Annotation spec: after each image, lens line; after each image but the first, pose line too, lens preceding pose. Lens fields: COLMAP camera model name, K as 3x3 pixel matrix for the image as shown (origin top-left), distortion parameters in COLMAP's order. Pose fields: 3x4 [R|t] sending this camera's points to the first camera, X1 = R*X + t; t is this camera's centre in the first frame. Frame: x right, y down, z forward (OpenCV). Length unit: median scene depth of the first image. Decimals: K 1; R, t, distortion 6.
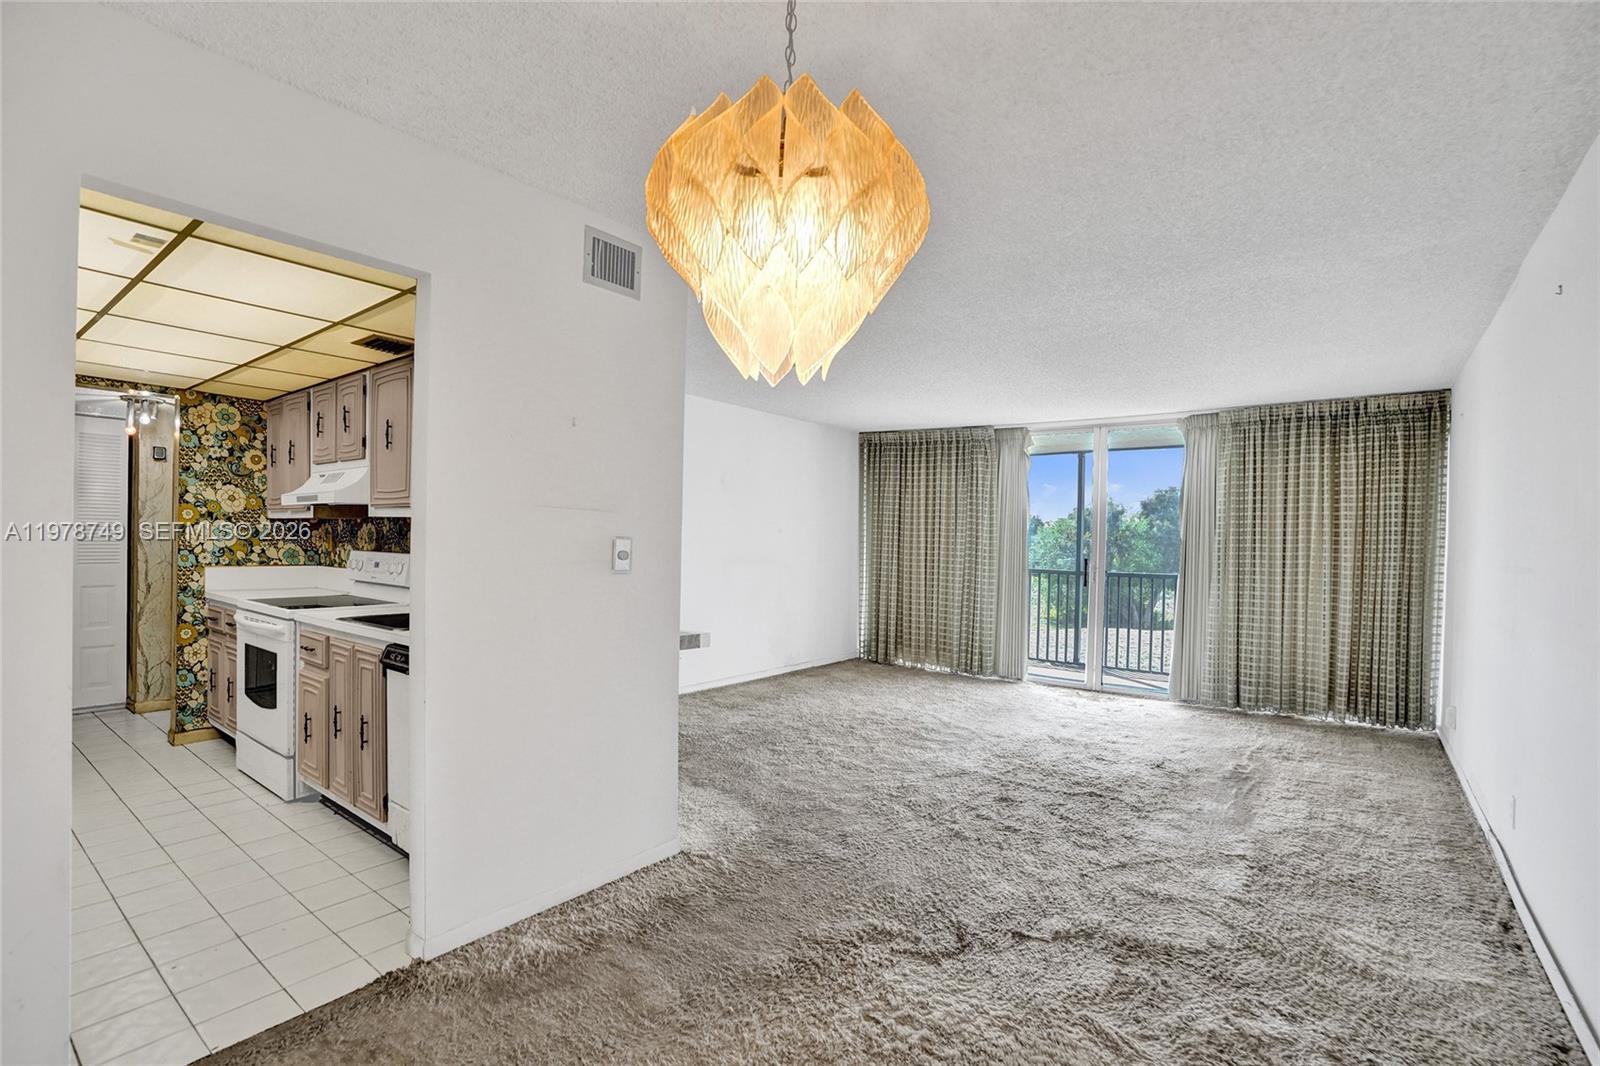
lens RADIAL K [[750.0, 0, 801.8], [0, 750.0, 543.3], [0, 0, 1]] dist [-0.073162, 0.036887]
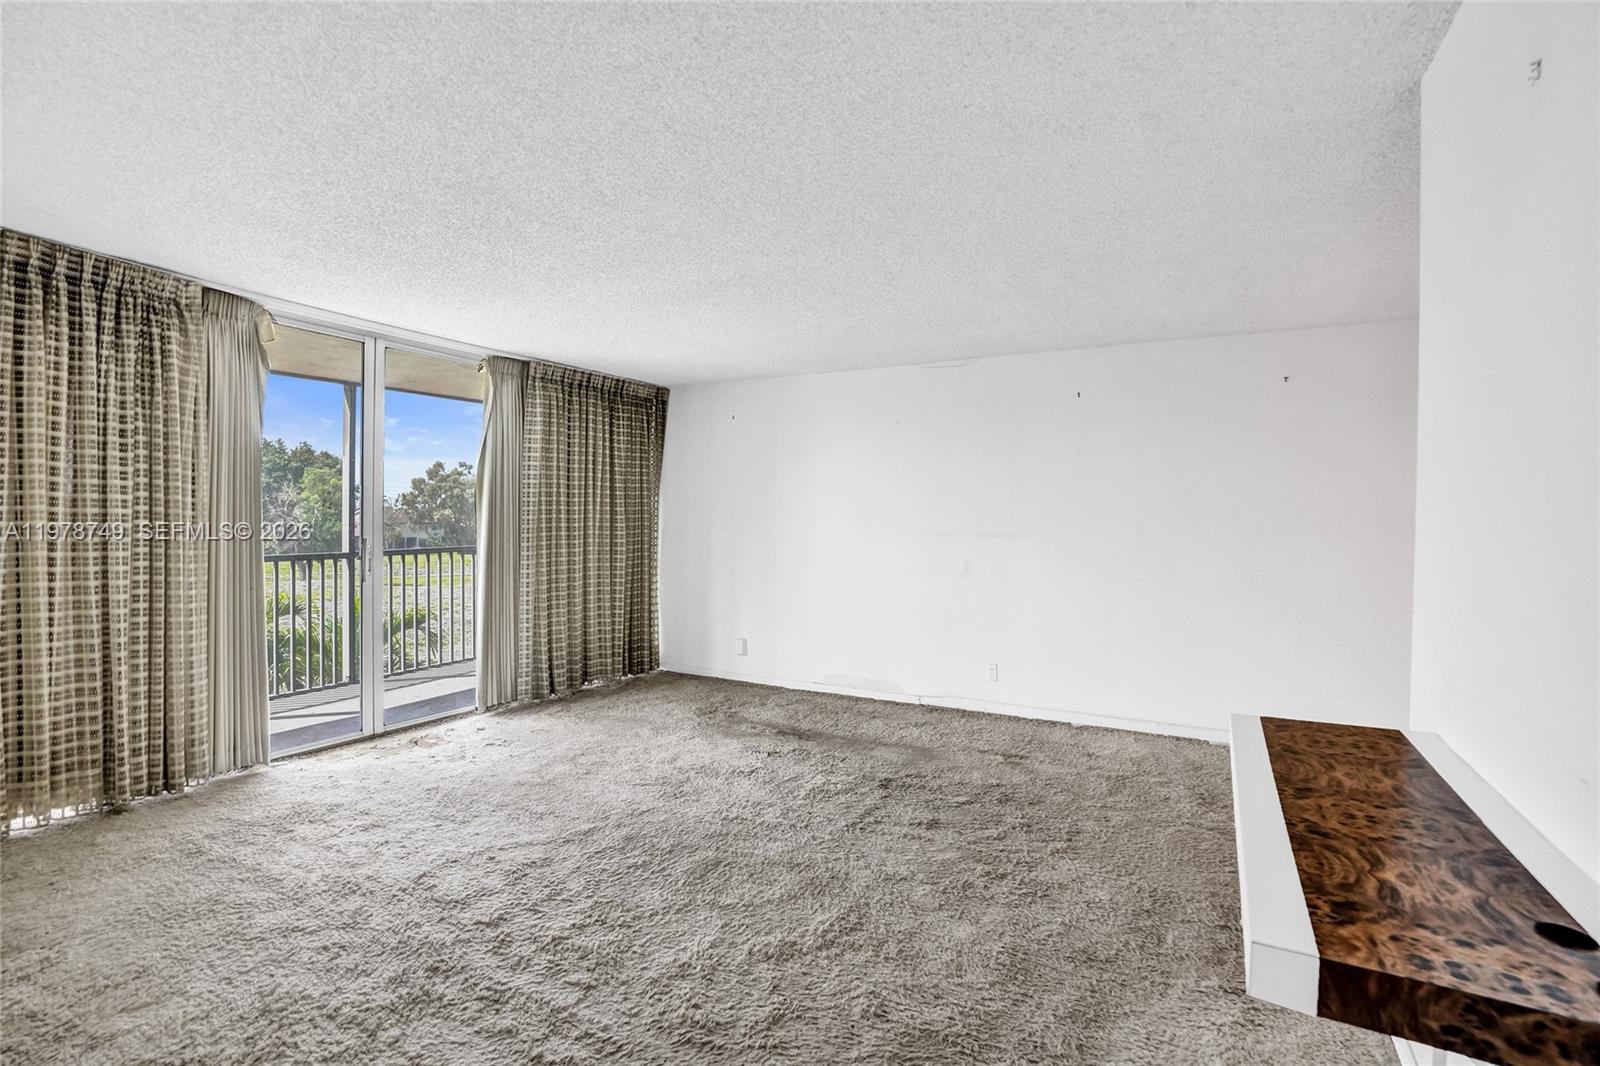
lens RADIAL K [[750.0, 0, 801.8], [0, 750.0, 543.3], [0, 0, 1]] dist [-0.073162, 0.036887]
pose [[-0.150567, -0.052626, 0.987198, -0.466084], [-0.011915, 0.998606, 0.051417, -0.020568], [-0.988528, -0.004021, -0.150985, 1.107980]]
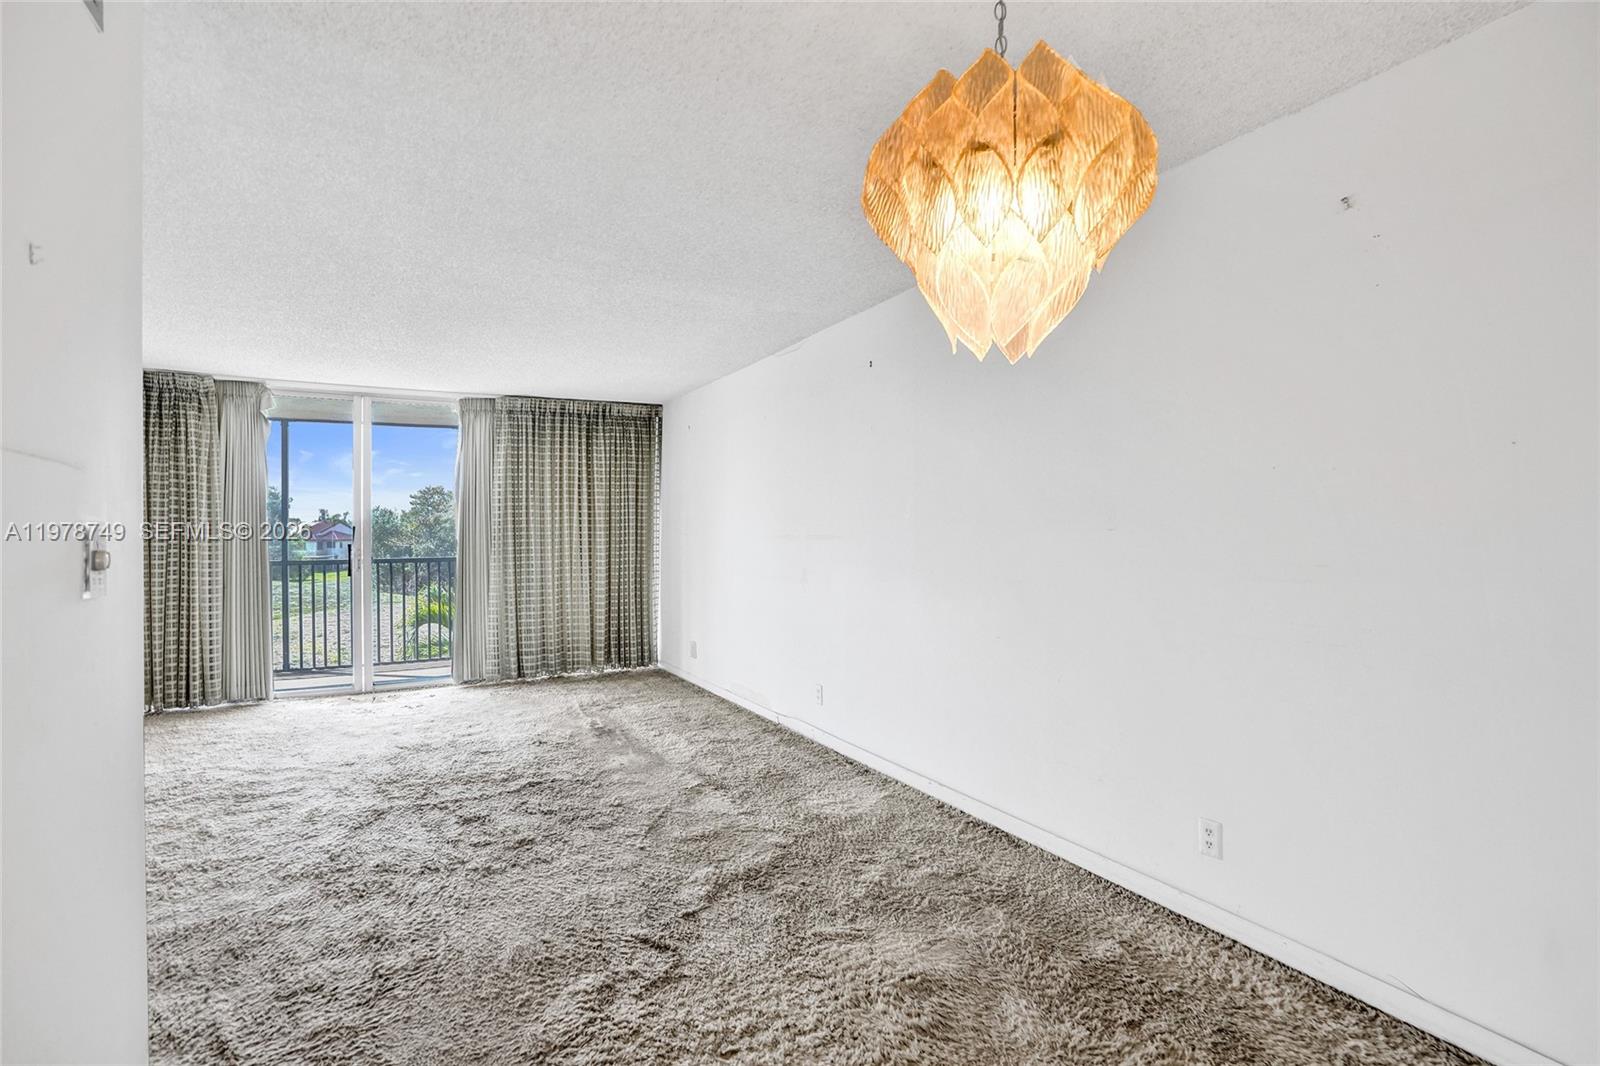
lens RADIAL K [[750.0, 0, 801.8], [0, 750.0, 543.3], [0, 0, 1]] dist [-0.073162, 0.036887]
pose [[0.396734, -0.037175, 0.917180, -0.305625], [0.015240, 0.999309, 0.033912, -0.003608], [-0.917807, 0.000523, 0.397027, 0.255071]]
